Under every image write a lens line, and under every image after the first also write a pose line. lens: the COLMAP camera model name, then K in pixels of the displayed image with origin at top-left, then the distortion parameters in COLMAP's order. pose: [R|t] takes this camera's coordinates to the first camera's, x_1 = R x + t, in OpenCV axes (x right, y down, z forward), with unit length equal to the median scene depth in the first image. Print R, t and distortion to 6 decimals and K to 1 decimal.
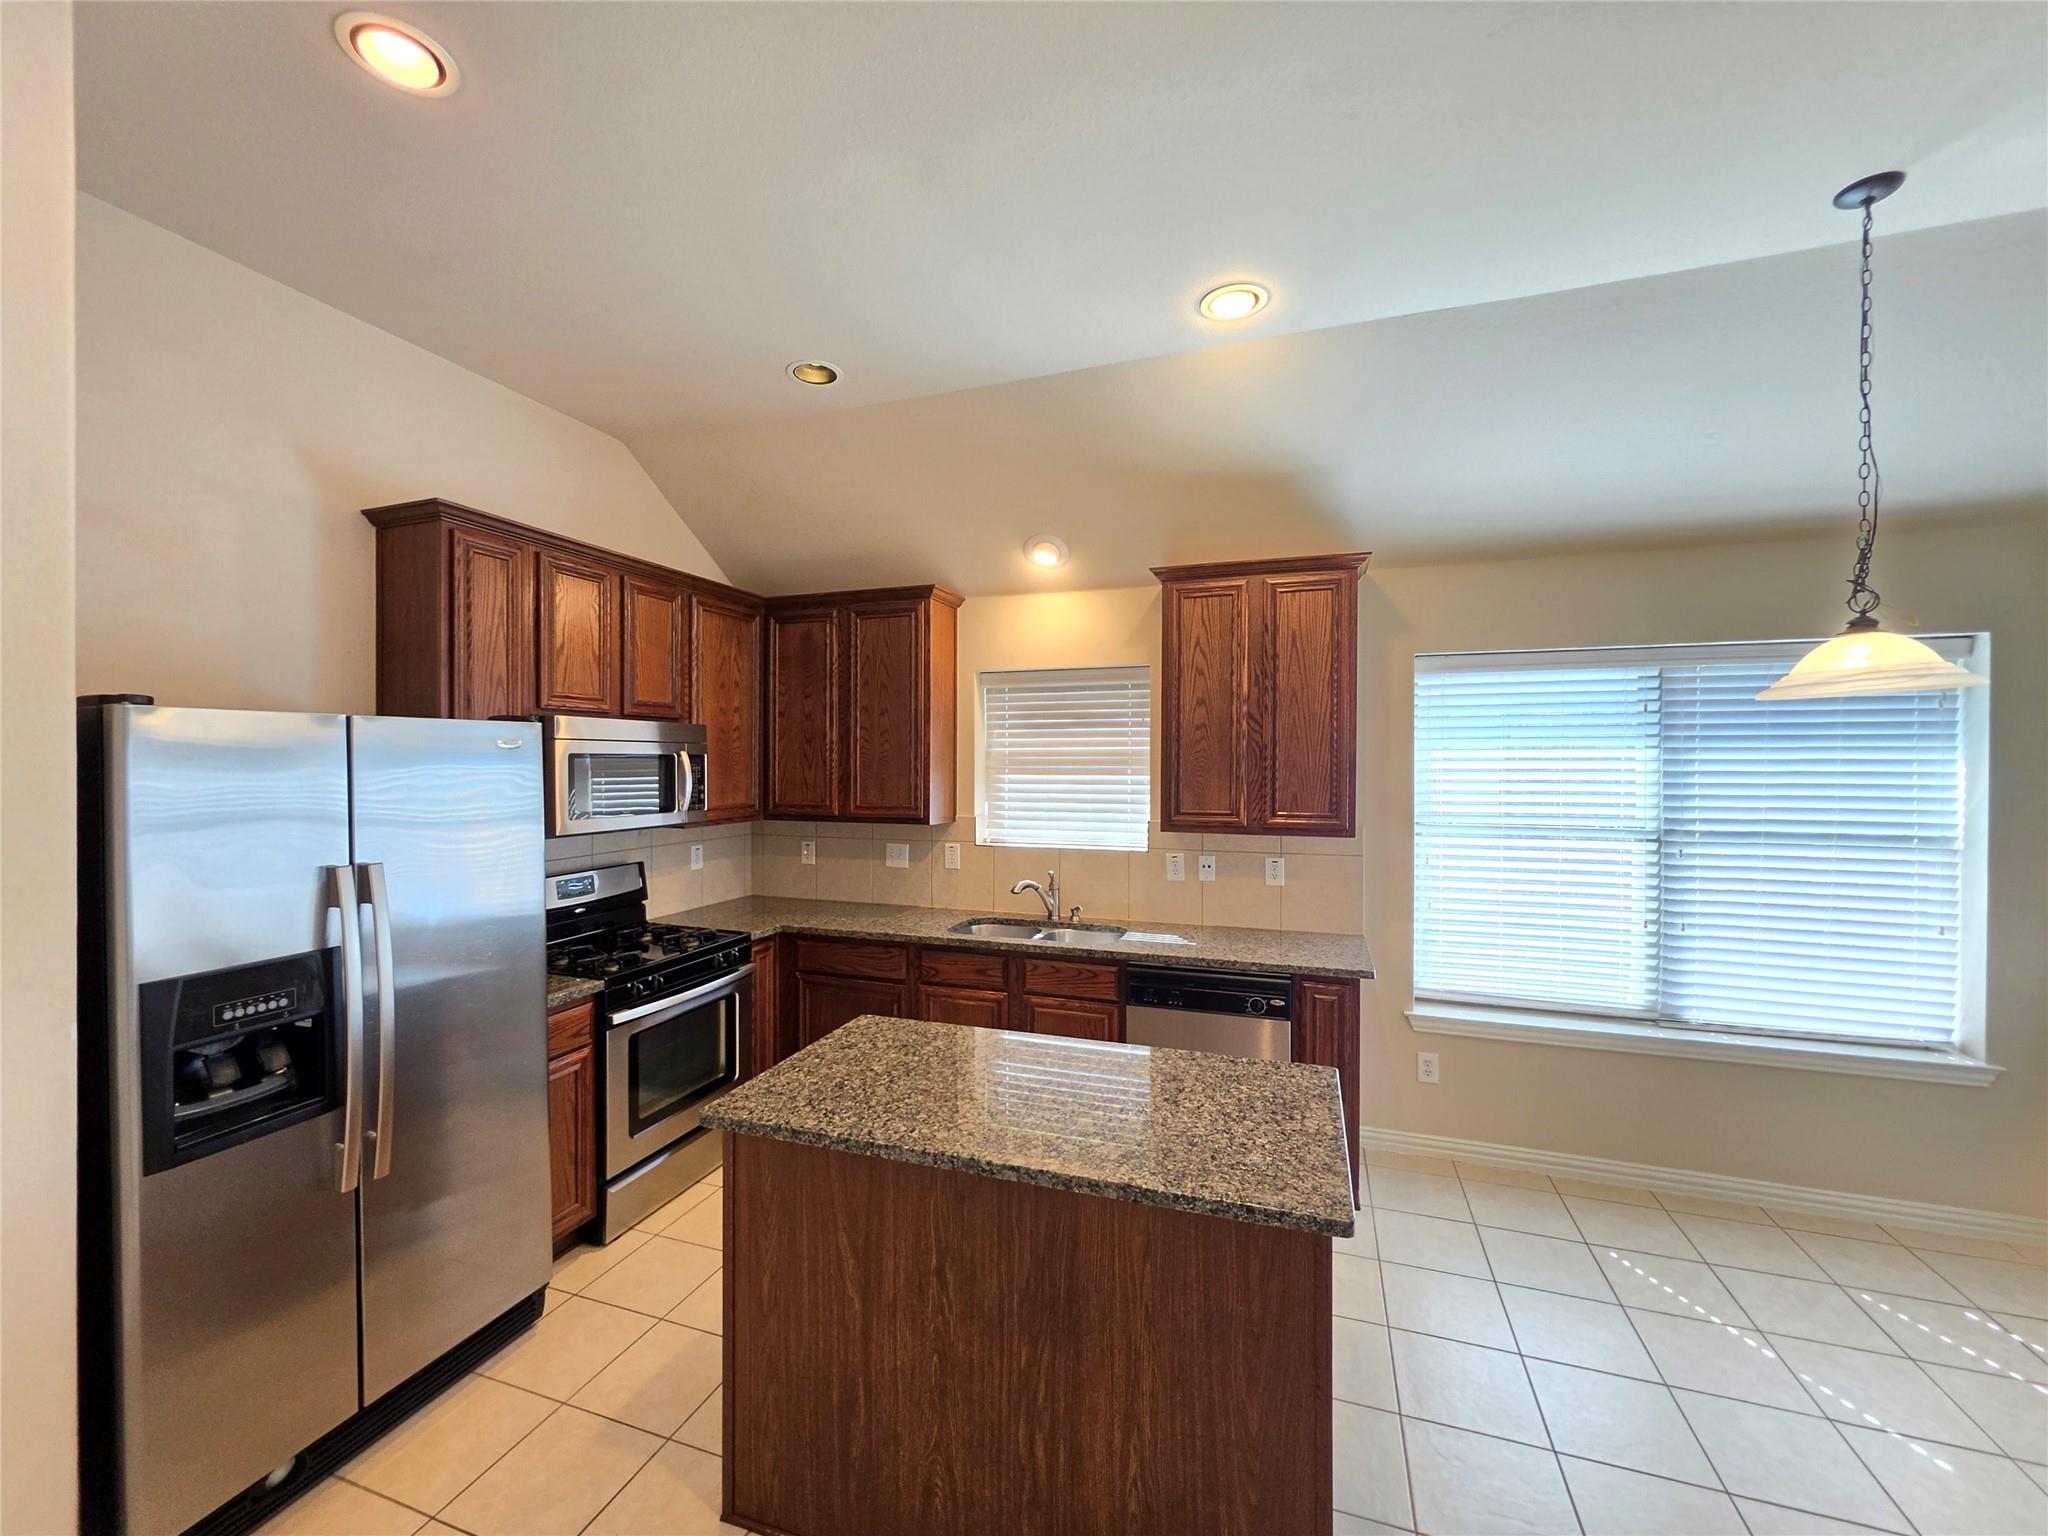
lens RADIAL K [[826.8, 0, 1022.5], [0, 826.8, 765.2], [0, 0, 1]] dist [0.003752, 0.000280]
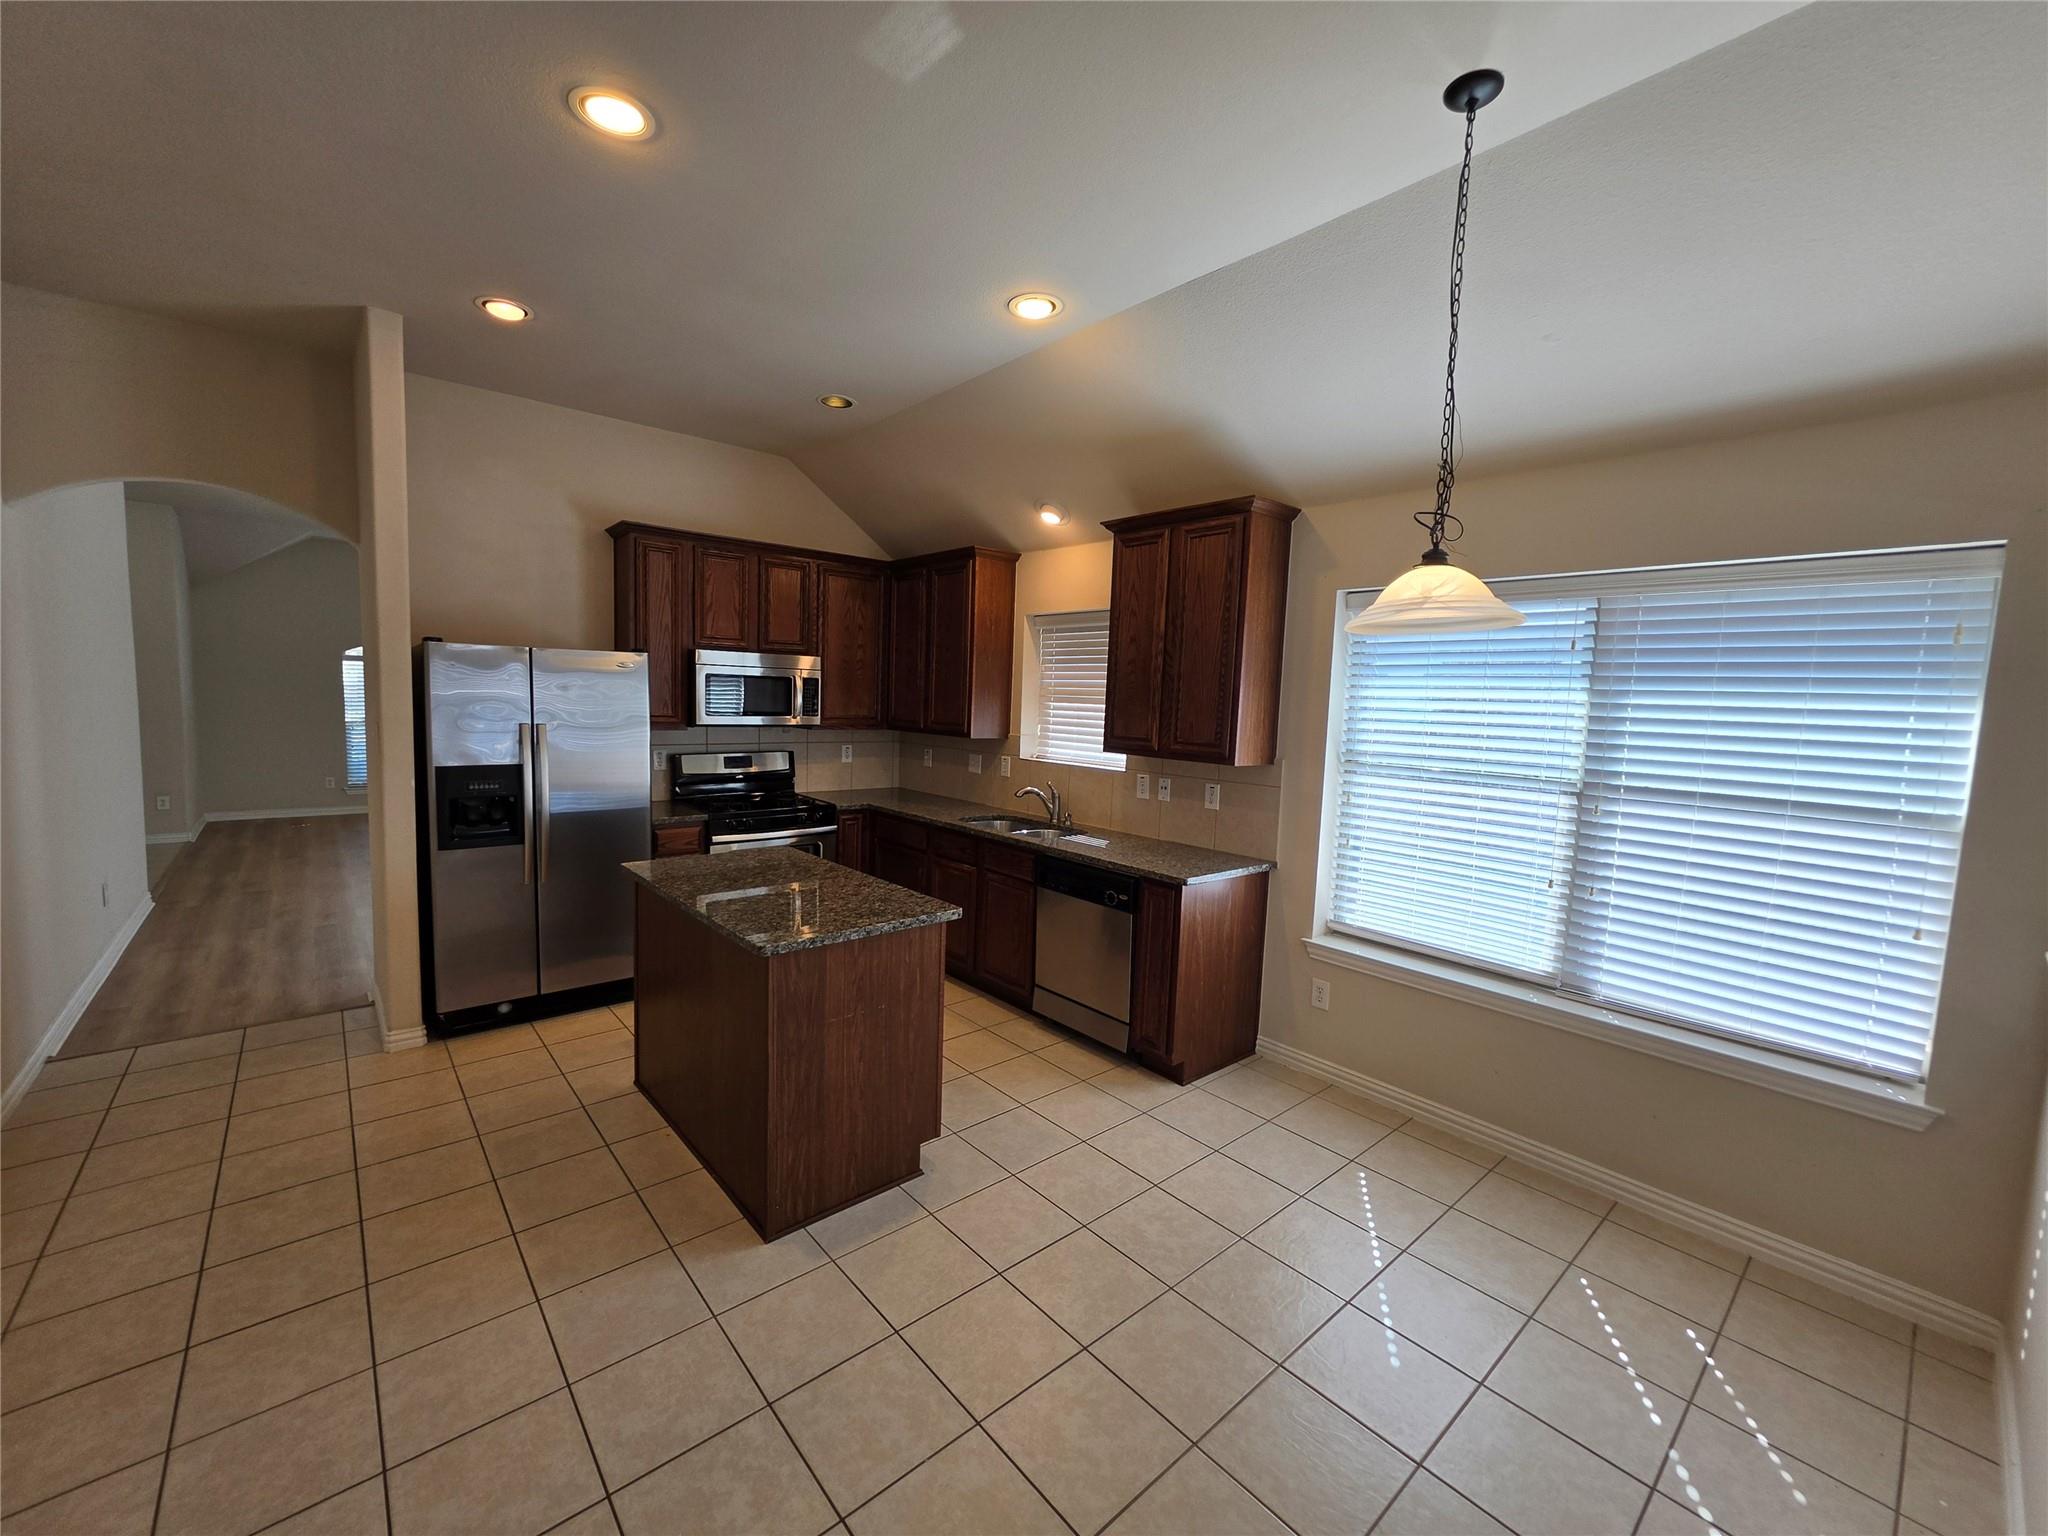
lens RADIAL K [[826.8, 0, 1023.2], [0, 826.8, 768.3], [0, 0, 1]] dist [0.003752, 0.000280]
pose [[0.865628, 0.073856, -0.495210, 0.683709], [-0.036918, 0.995783, 0.083978, 0.009969], [0.499324, -0.054411, 0.864705, -0.070259]]
